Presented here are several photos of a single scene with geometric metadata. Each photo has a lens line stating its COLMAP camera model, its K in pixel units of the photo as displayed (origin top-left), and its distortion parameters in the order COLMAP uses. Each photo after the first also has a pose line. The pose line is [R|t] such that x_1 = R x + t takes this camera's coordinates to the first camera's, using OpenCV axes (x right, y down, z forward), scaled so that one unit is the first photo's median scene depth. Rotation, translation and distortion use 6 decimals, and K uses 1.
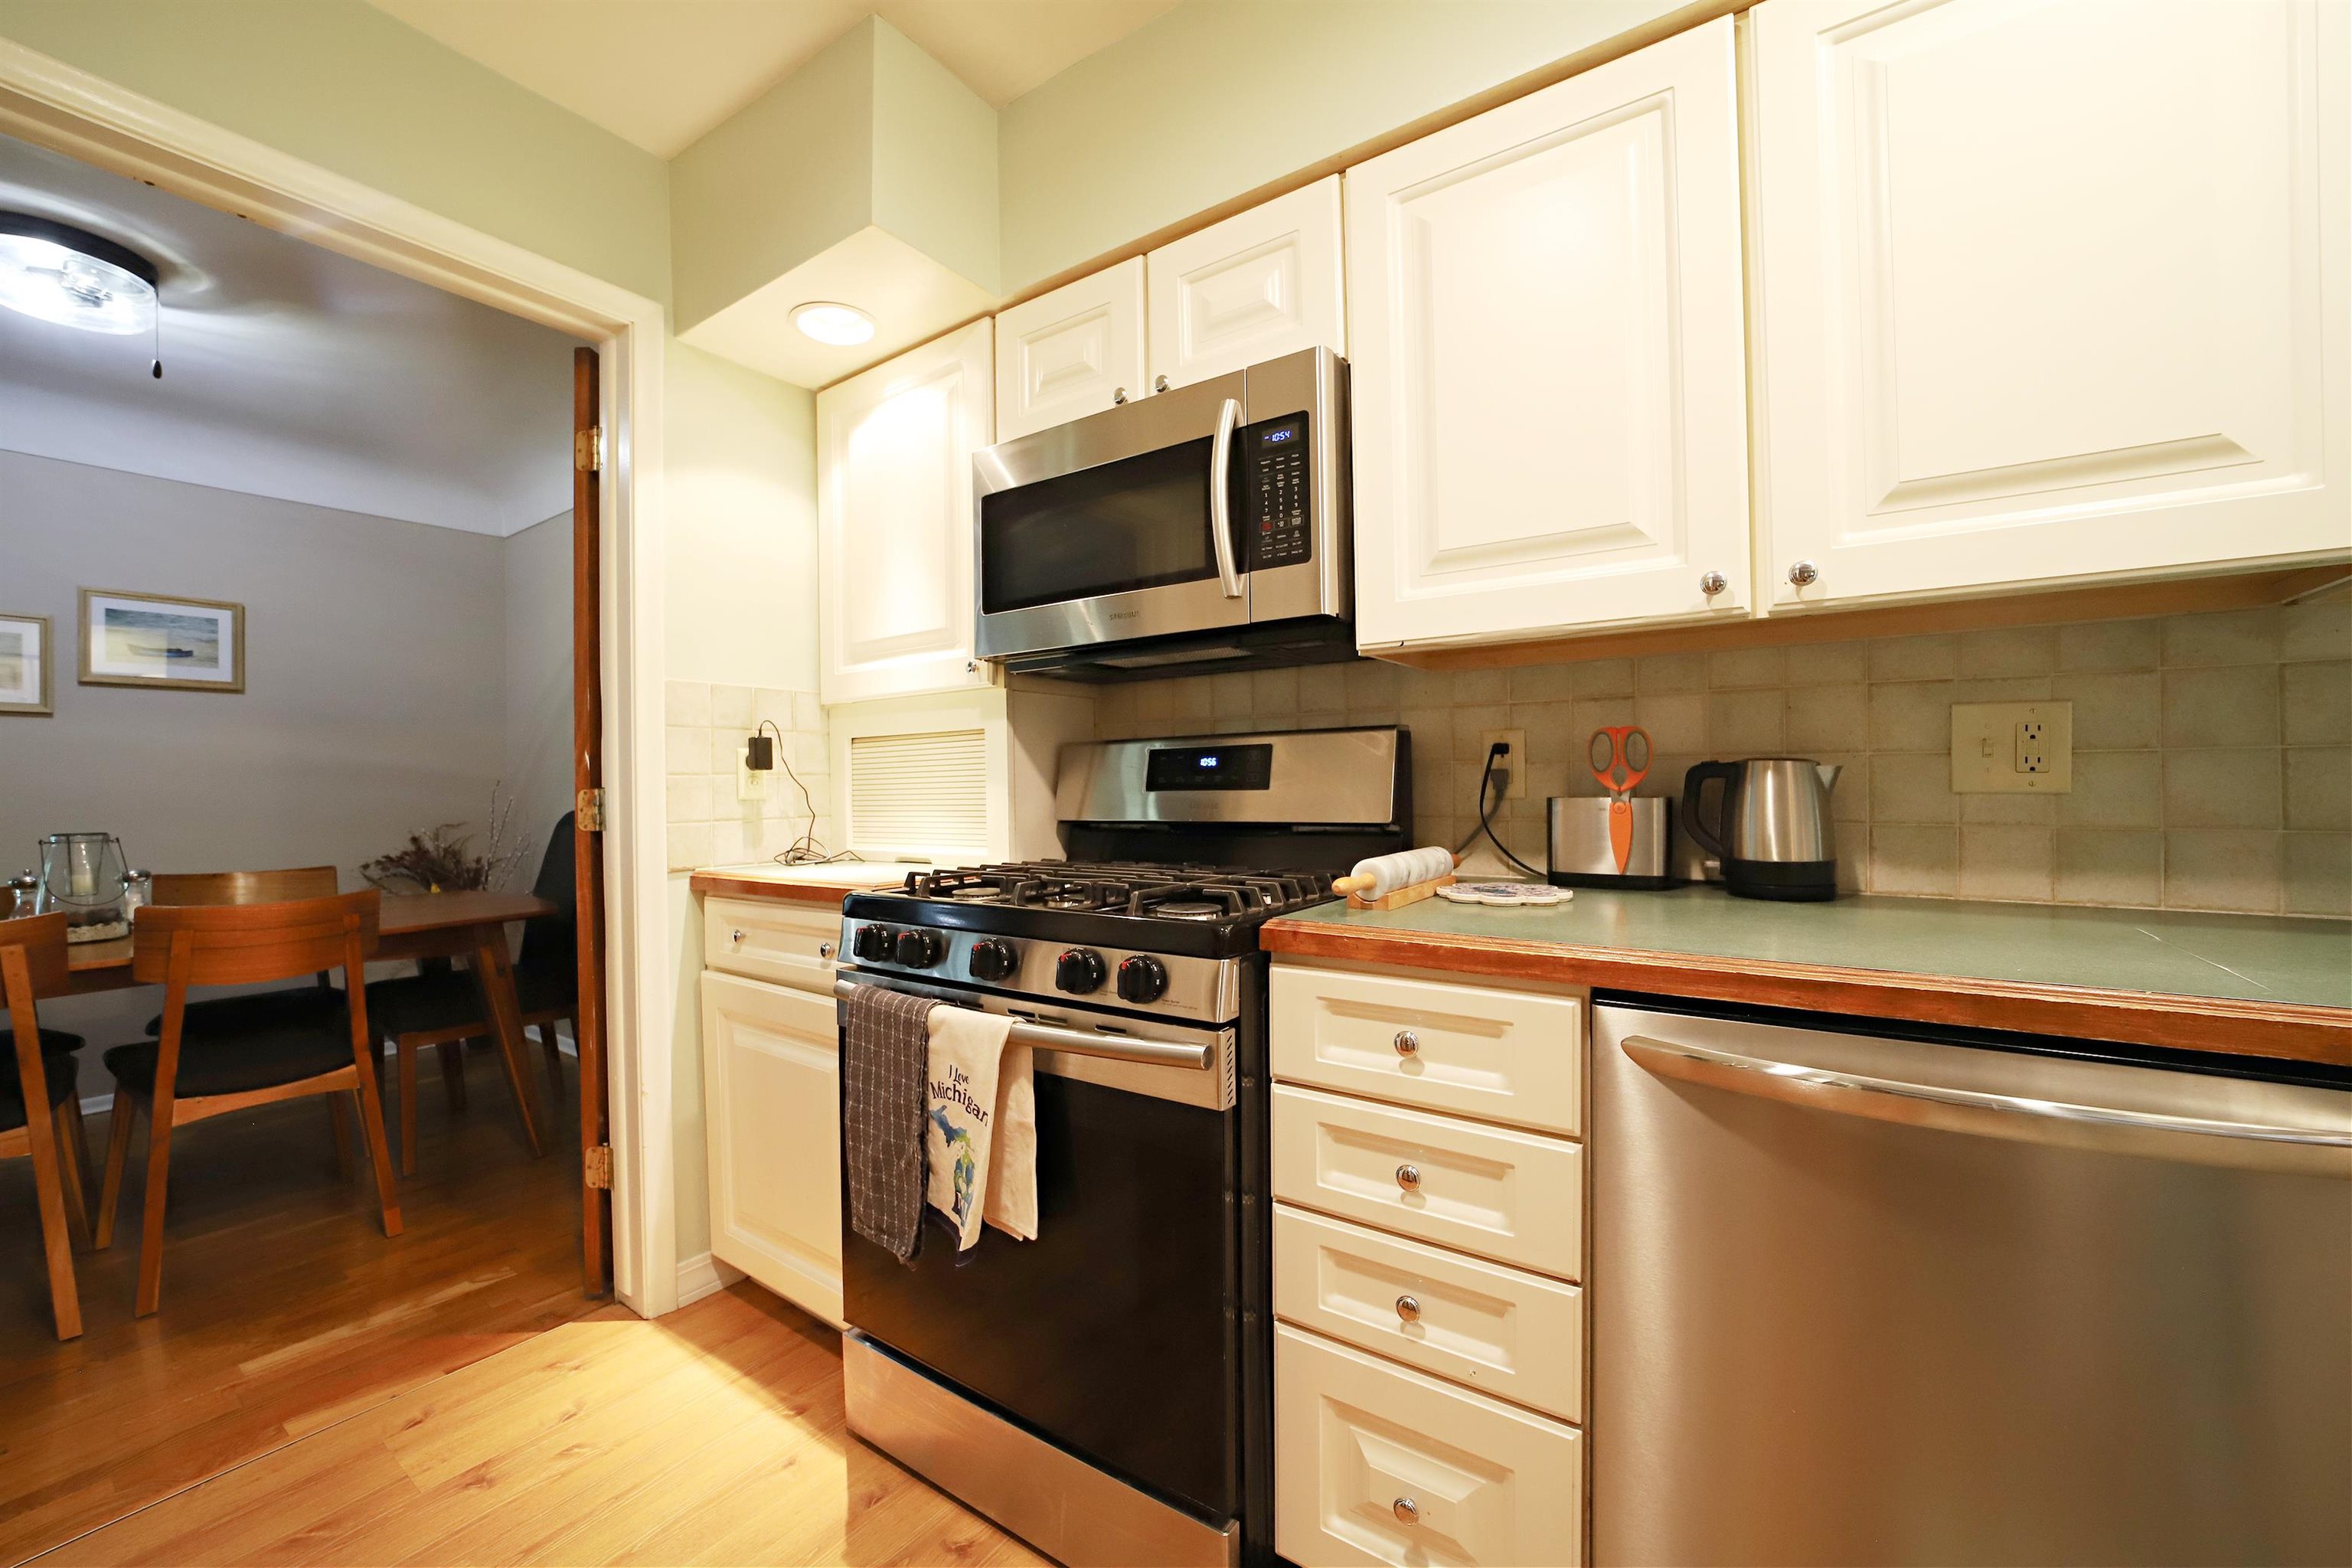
lens RADIAL K [[942.5, 0, 1171.9], [0, 942.5, 783.3], [0, 0, 1]] dist [-0.003865, -0.000086]
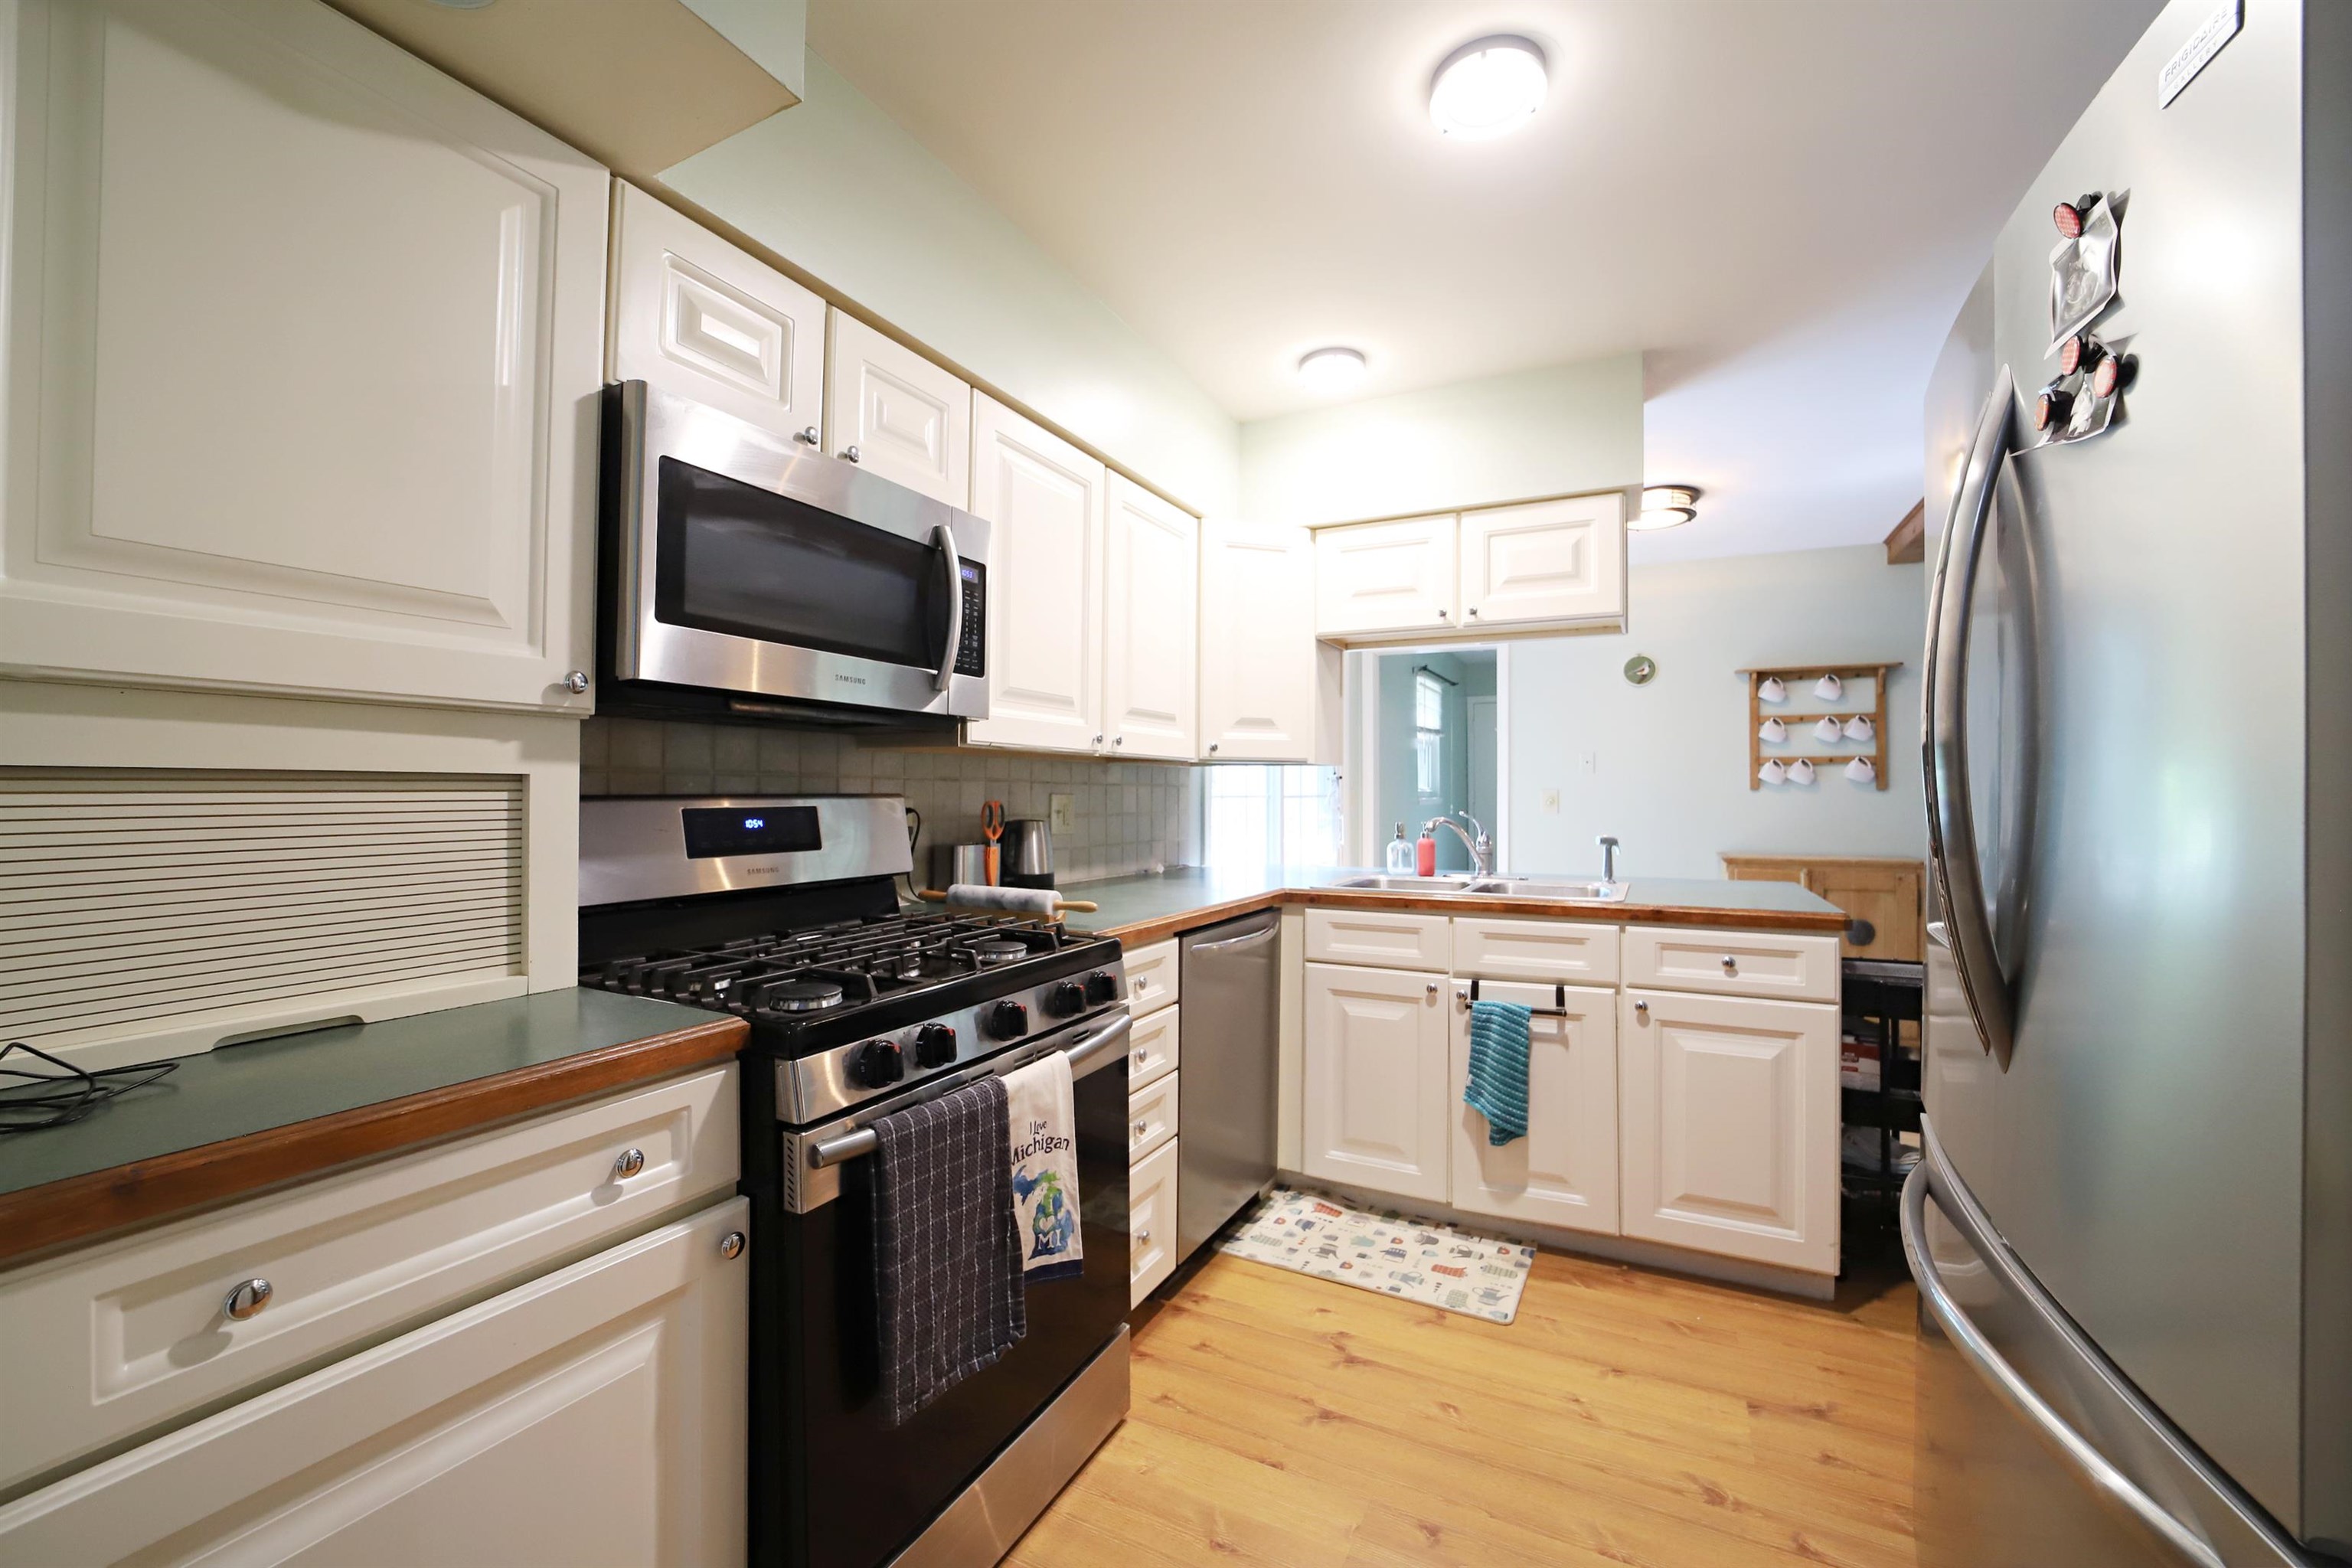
lens RADIAL K [[942.5, 0, 1174.9], [0, 942.5, 788.6], [0, 0, 1]] dist [-0.003865, -0.000086]
pose [[-0.115559, 0.018572, 0.993127, -1.152204], [-0.004939, 0.999802, -0.019271, -0.050810], [-0.993288, -0.007132, -0.115444, 0.841238]]
